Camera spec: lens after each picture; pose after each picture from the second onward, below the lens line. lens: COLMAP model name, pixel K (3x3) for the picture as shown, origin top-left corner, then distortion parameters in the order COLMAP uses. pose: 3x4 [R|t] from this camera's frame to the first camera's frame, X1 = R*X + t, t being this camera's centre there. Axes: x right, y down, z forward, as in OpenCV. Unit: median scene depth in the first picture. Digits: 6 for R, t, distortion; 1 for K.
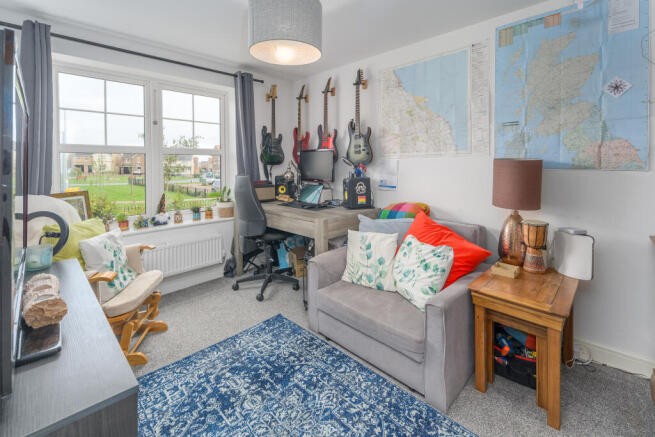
lens RADIAL K [[285.1, 0, 329.6], [0, 285.1, 160.8], [0, 0, 1]] dist [0.002036, 0.000069]
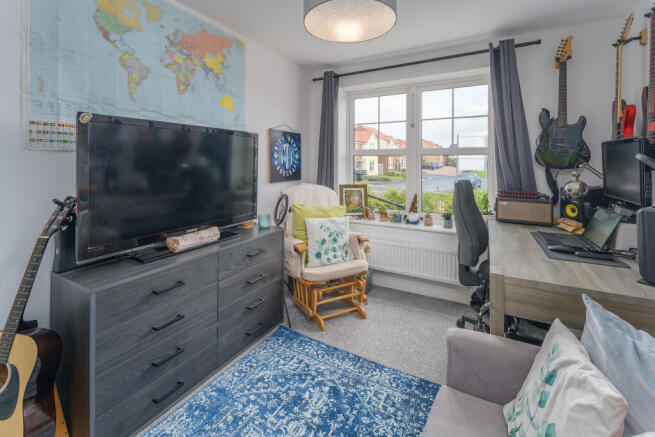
lens RADIAL K [[285.1, 0, 329.6], [0, 285.1, 160.8], [0, 0, 1]] dist [0.002036, 0.000069]
pose [[0.273845, 0.002388, -0.961771, 0.423647], [0.004512, 0.999983, 0.003768, -0.012375], [0.961763, -0.005372, 0.273830, 0.567703]]
